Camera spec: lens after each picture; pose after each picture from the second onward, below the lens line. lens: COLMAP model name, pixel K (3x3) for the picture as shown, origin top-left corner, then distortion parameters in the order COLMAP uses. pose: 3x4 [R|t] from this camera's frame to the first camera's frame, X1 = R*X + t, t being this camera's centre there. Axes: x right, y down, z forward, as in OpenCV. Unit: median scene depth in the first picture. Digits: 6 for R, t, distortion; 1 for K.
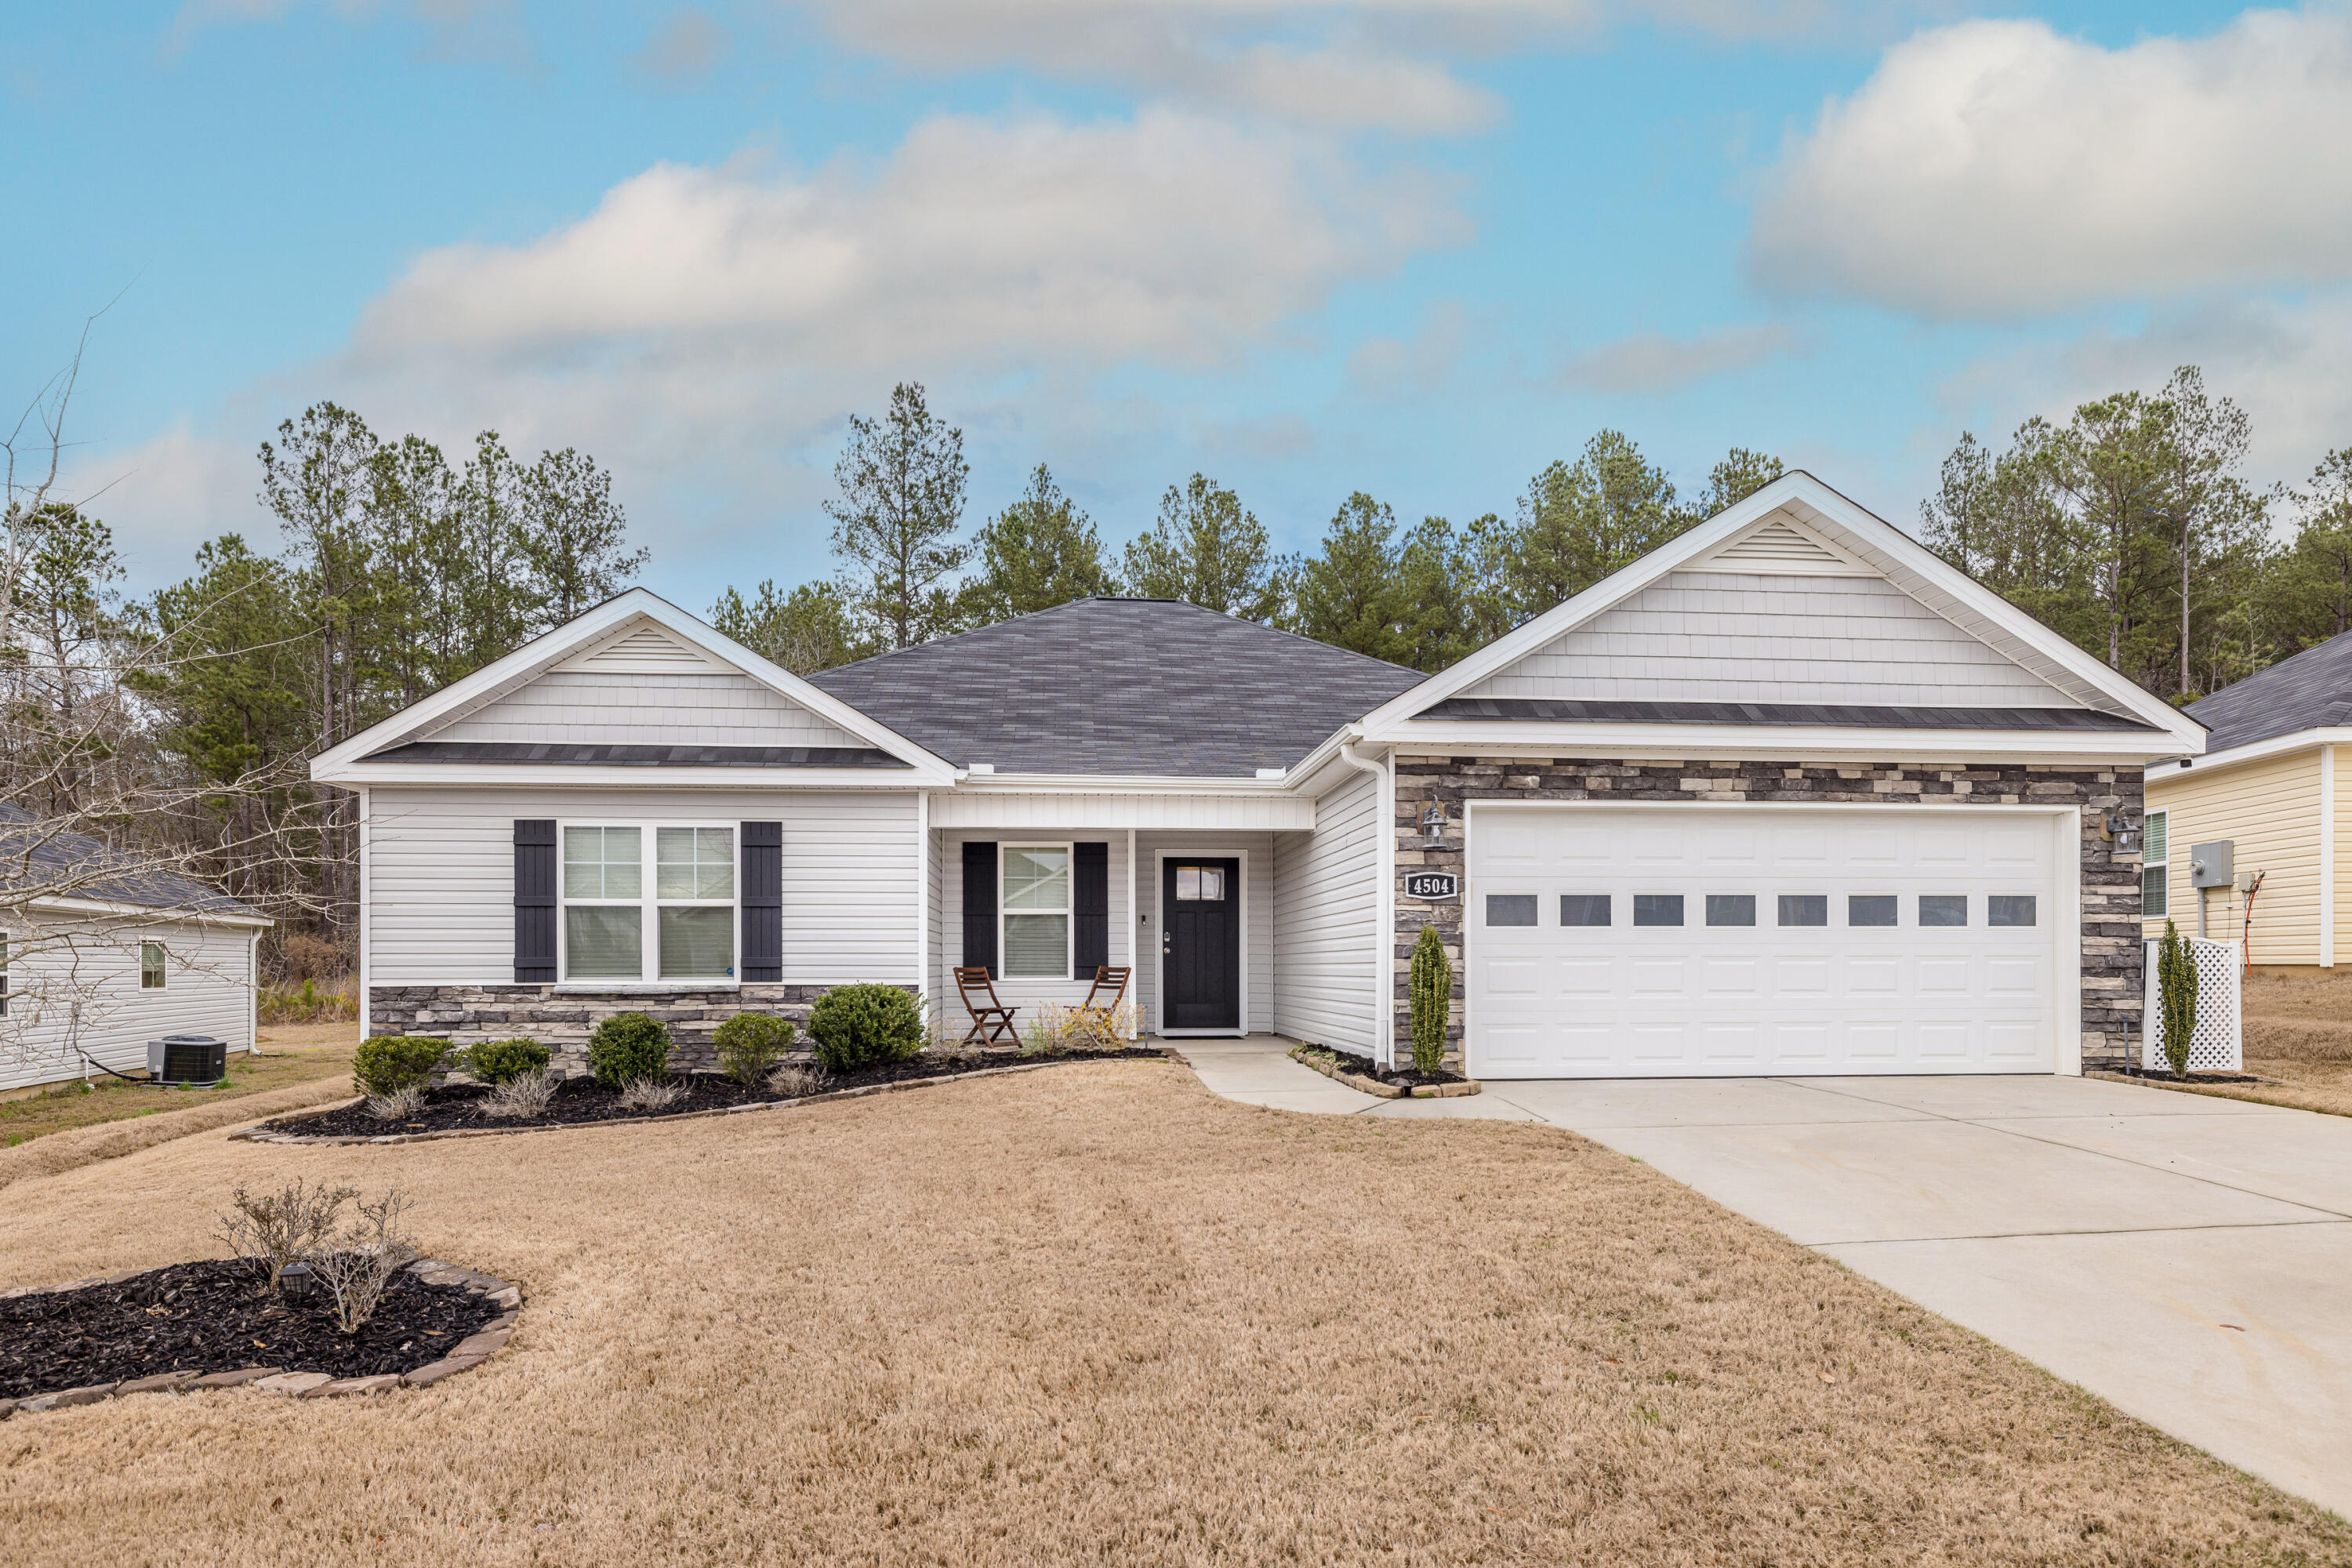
lens RADIAL K [[1306.1, 0, 1154.4], [0, 1306.1, 972.8], [0, 0, 1]] dist [-0.000935, -0.000809]
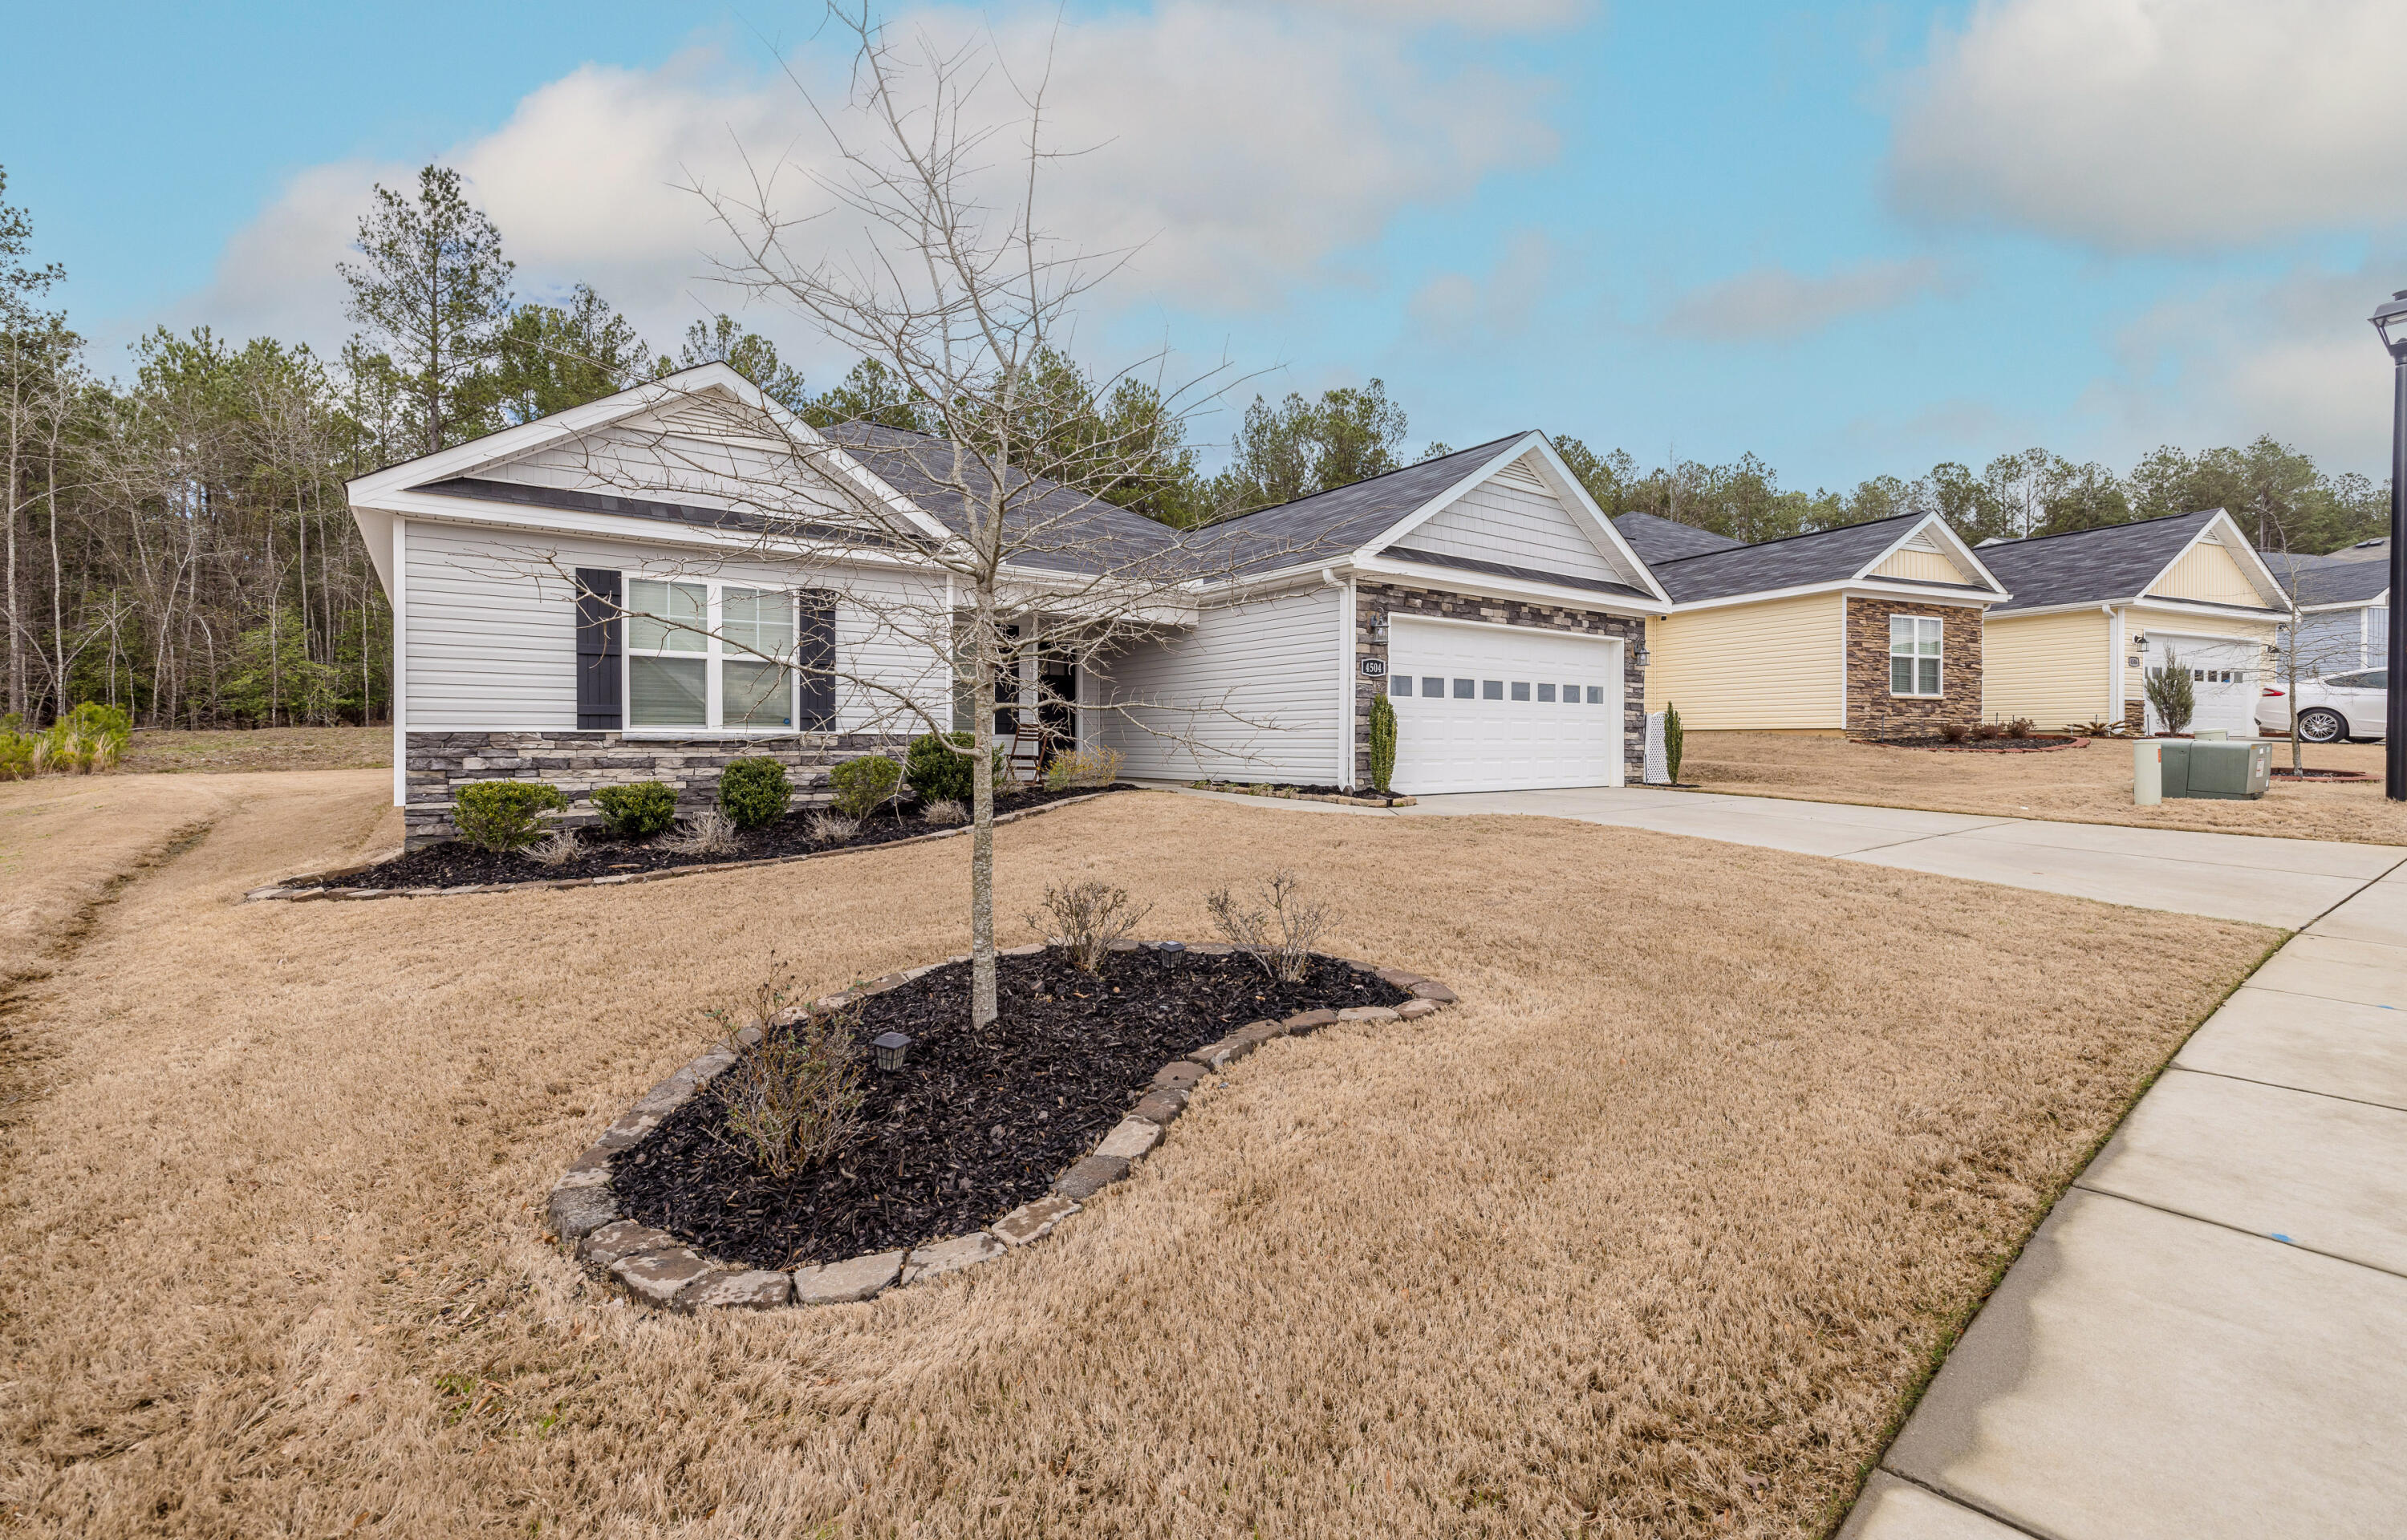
lens RADIAL K [[1031.7, 0, 1122.6], [0, 1031.7, 750.9], [0, 0, 1]] dist [0.000497, 0.000821]
pose [[0.862310, -0.000910, 0.506380, -0.613926], [-0.000230, 0.999998, 0.002189, 0.025757], [-0.506381, -0.002004, 0.862308, 0.116651]]
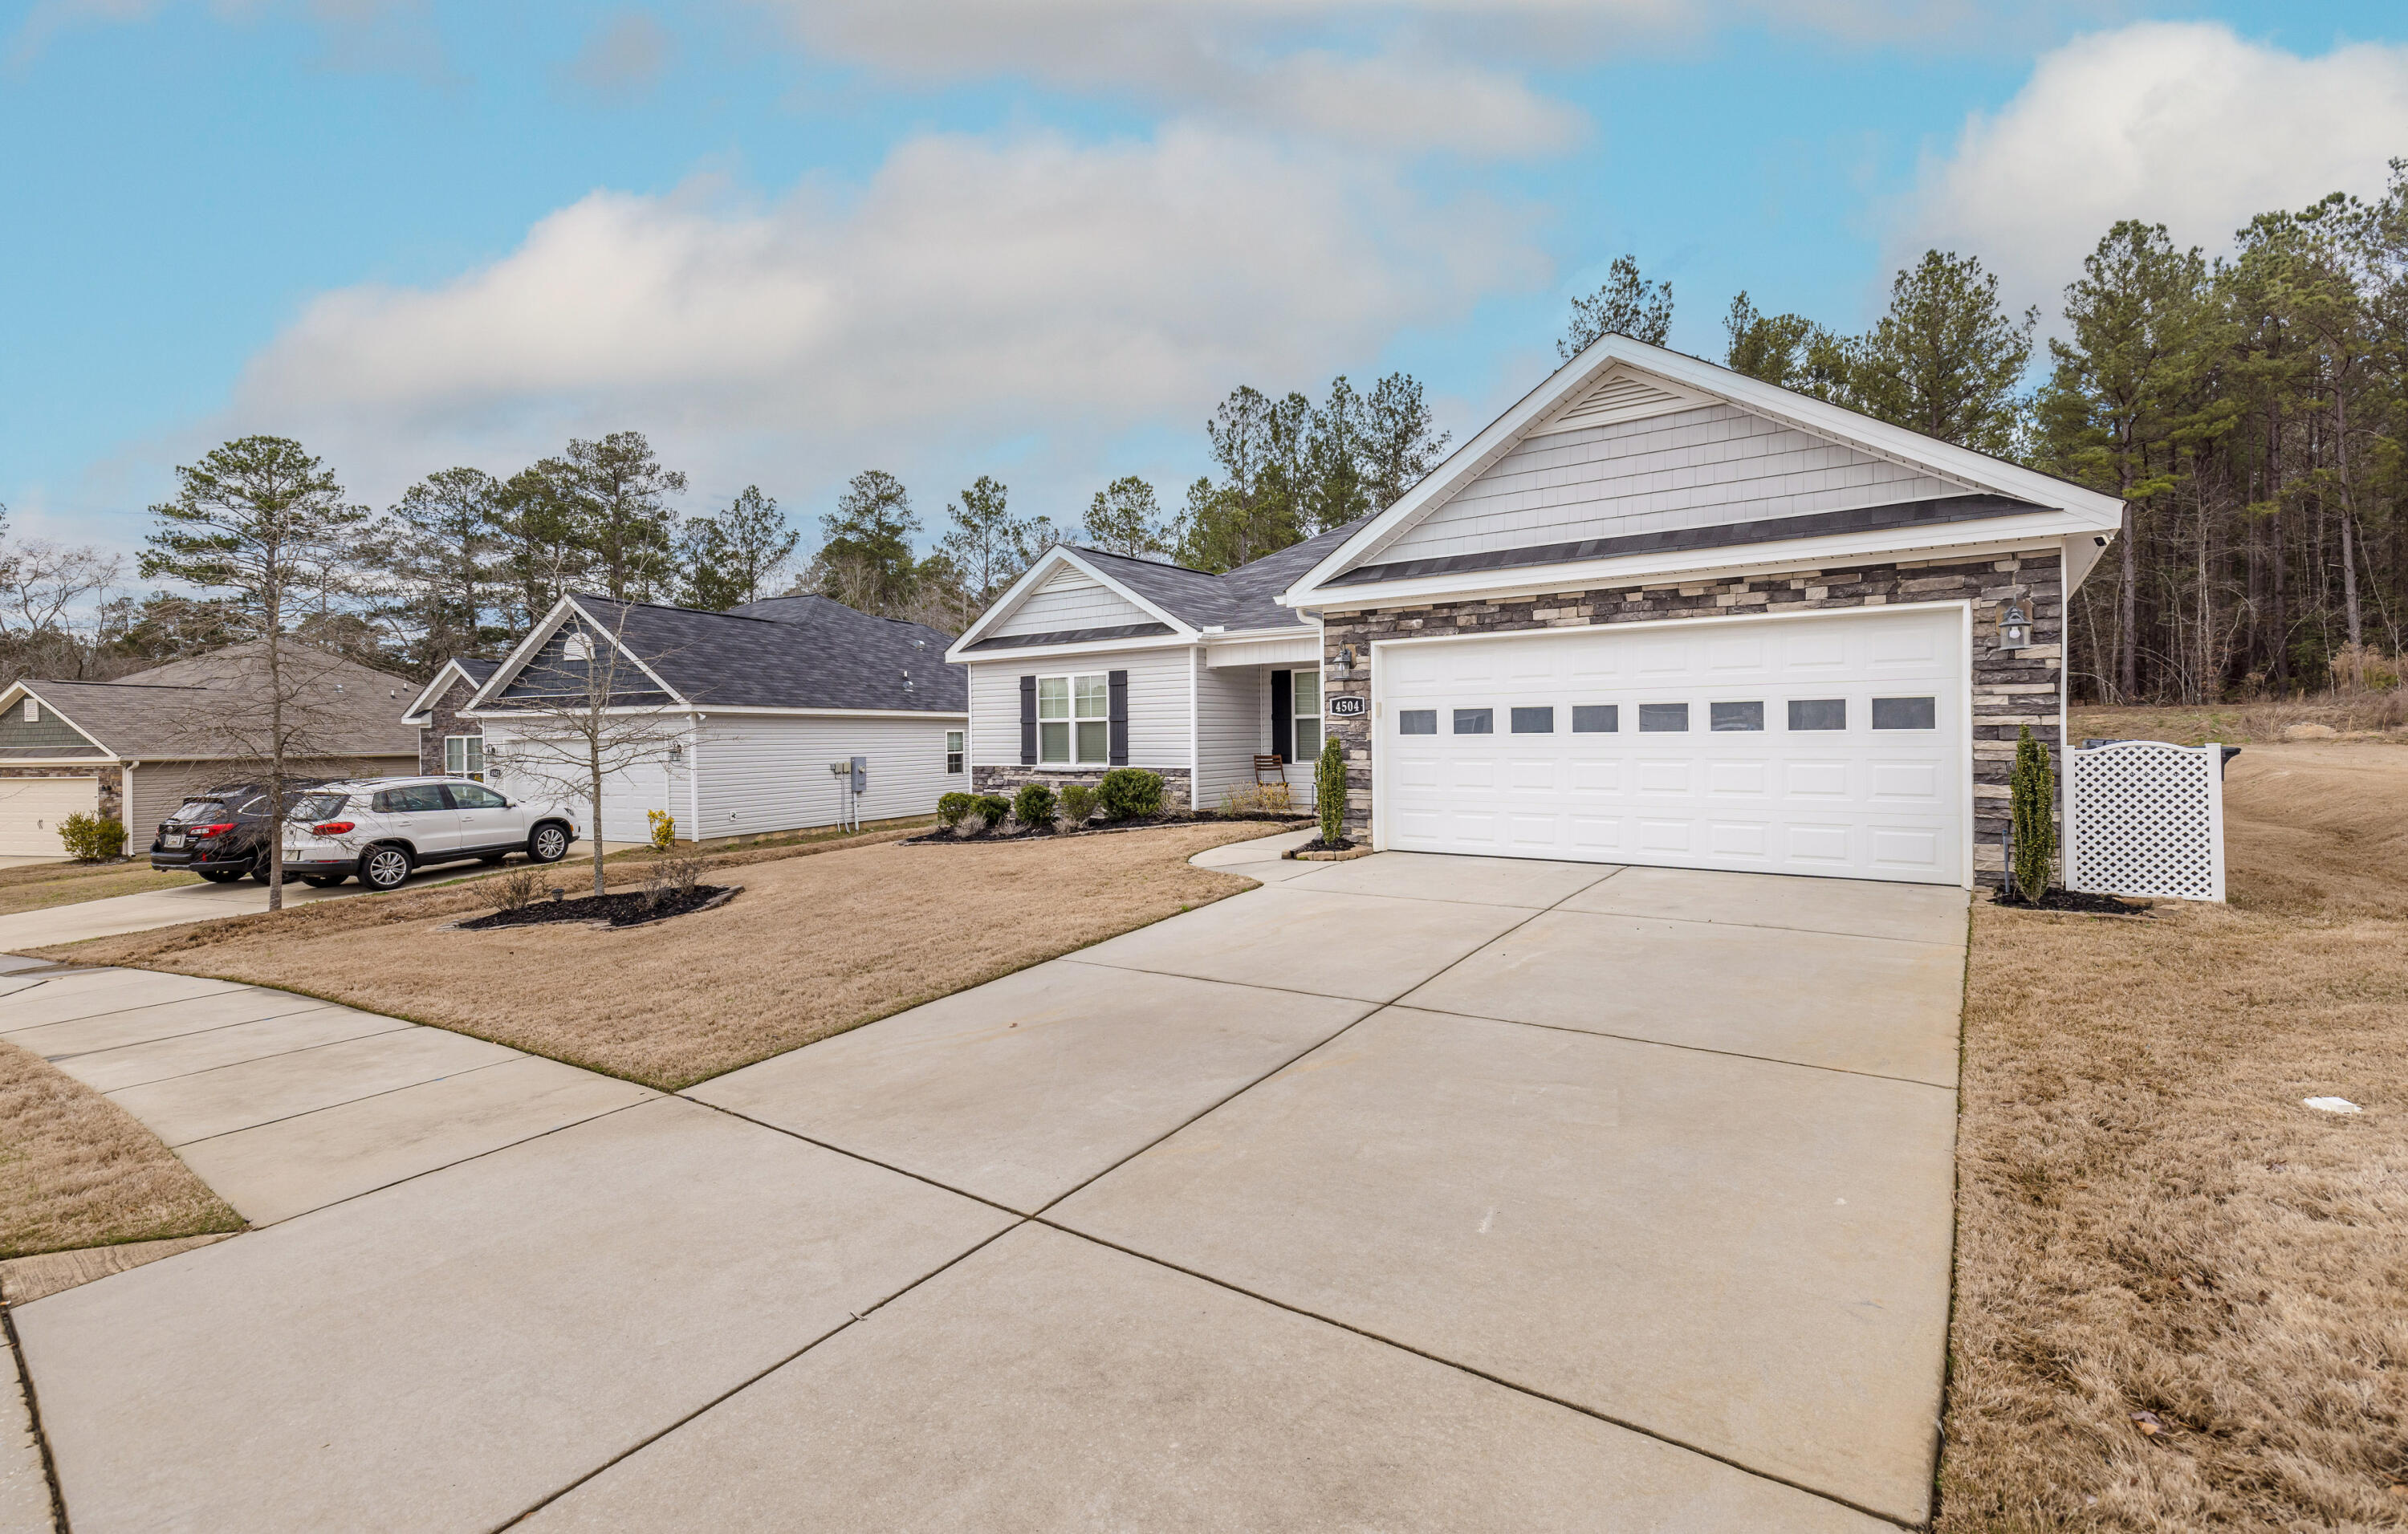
lens RADIAL K [[1032.3, 0, 1211.0], [0, 1032.3, 744.9], [0, 0, 1]] dist [0.000497, 0.000821]
pose [[0.751597, -0.000667, -0.659623, 0.785181], [0.007828, 0.999938, 0.007909, -0.034482], [0.659577, -0.011108, 0.751555, 0.089457]]
